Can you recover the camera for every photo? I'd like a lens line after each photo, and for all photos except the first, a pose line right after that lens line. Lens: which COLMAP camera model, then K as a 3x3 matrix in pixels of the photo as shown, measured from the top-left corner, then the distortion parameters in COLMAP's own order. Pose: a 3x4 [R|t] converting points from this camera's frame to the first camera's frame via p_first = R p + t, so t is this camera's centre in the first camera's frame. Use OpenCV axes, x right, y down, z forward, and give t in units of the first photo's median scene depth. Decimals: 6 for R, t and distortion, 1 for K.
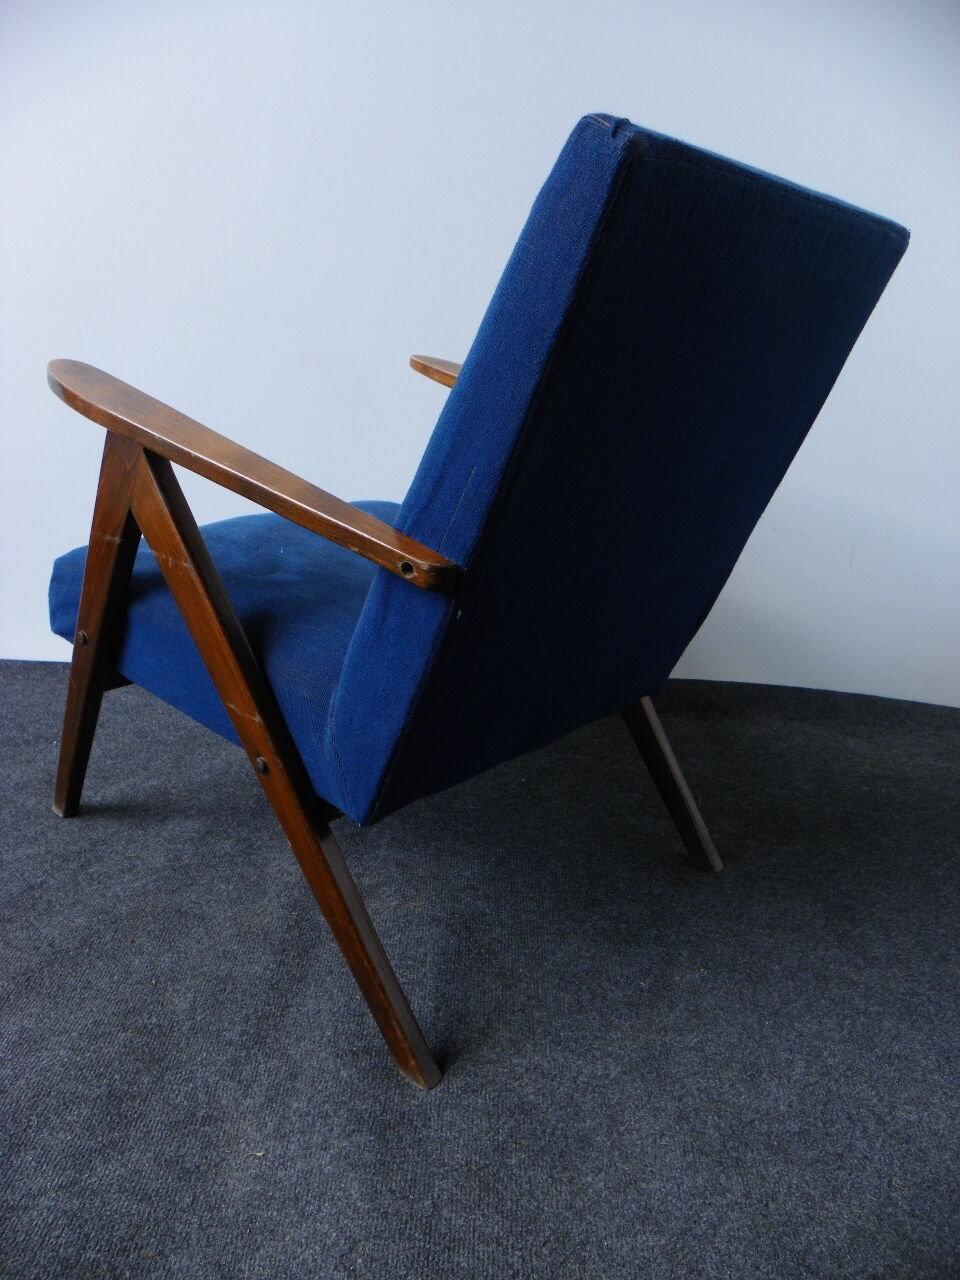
lens RADIAL K [[979.2, 0, 449.9], [0, 979.2, 649.3], [0, 0, 1]] dist [-0.152145, 0.098000]
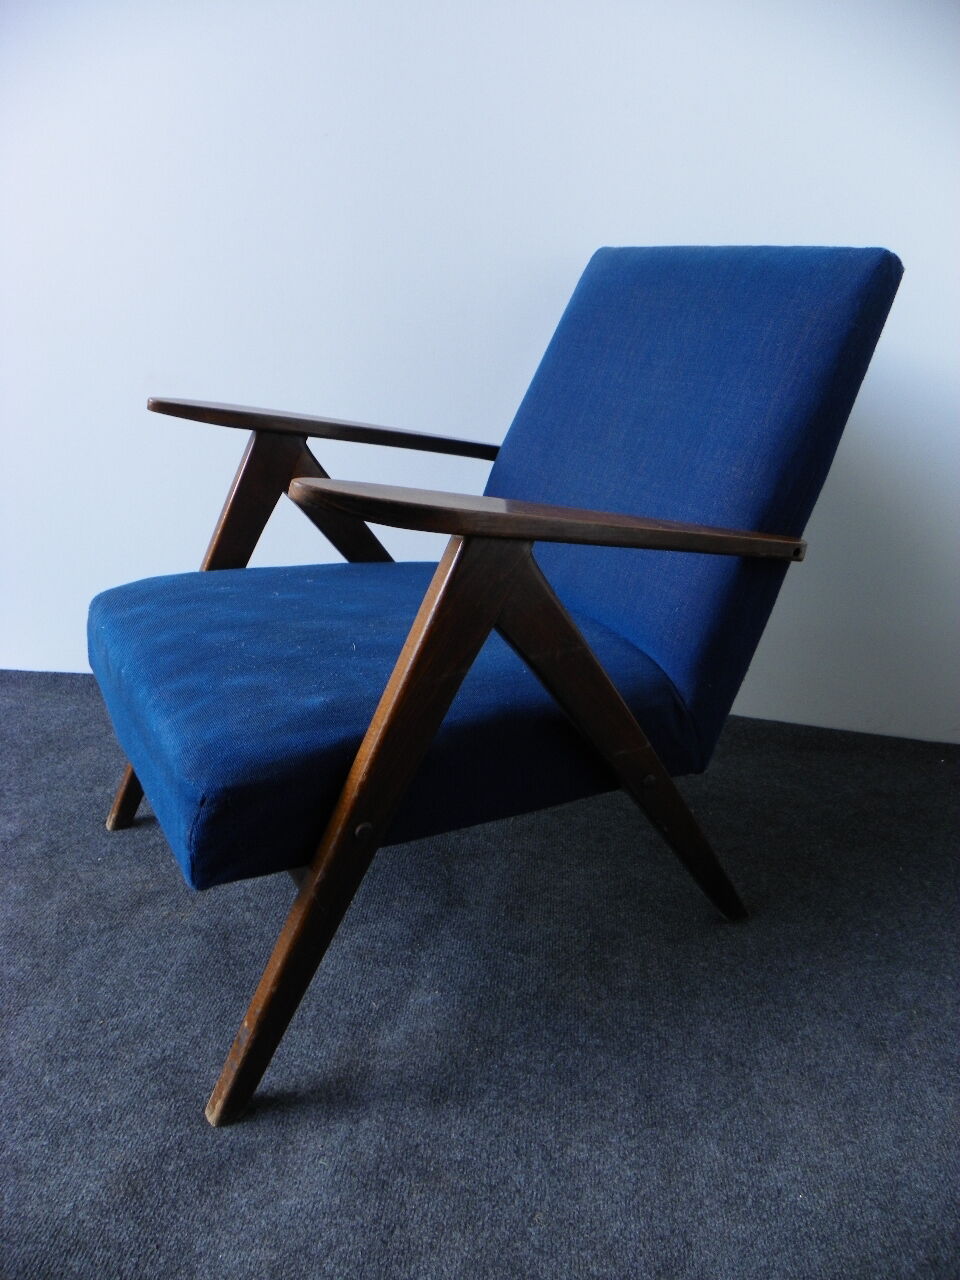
lens RADIAL K [[979.2, 0, 453.7], [0, 979.2, 636.2], [0, 0, 1]] dist [-0.152145, 0.098000]
pose [[0.998426, 0.015075, -0.054022, 0.352480], [-0.015095, 0.999886, 0.000039, -0.045207], [0.054017, 0.000777, 0.998540, -0.016826]]
